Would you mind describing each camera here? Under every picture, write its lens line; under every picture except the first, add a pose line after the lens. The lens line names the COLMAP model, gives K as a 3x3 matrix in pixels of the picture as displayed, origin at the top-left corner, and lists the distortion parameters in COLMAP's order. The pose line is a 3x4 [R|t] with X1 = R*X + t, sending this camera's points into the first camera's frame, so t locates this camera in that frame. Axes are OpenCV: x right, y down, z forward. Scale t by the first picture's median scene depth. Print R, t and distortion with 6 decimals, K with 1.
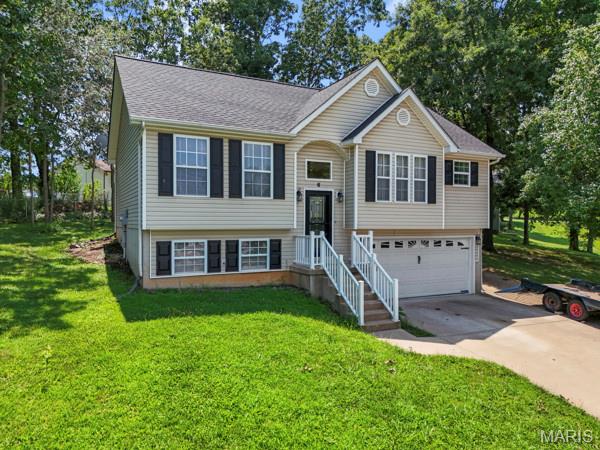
lens RADIAL K [[445.8, 0, 300.0], [0, 445.8, 225.0], [0, 0, 1]] dist [0.097303, -0.111575]
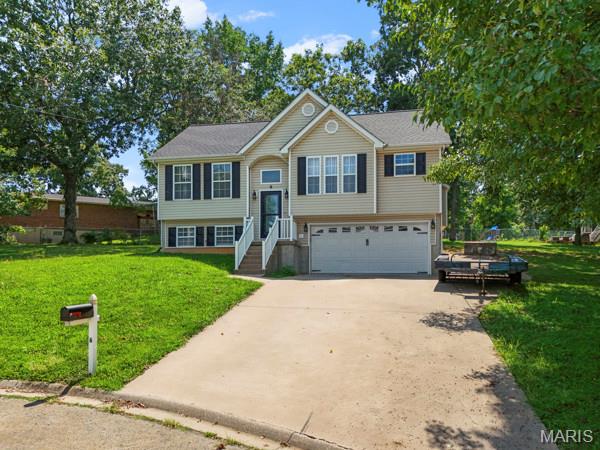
lens RADIAL K [[445.8, 0, 300.0], [0, 445.8, 225.0], [0, 0, 1]] dist [0.097303, -0.111575]
pose [[0.768887, -0.048653, -0.637531, 1.006388], [0.005017, 0.997529, -0.070076, 0.129529], [0.639365, 0.050682, 0.767231, -0.006585]]
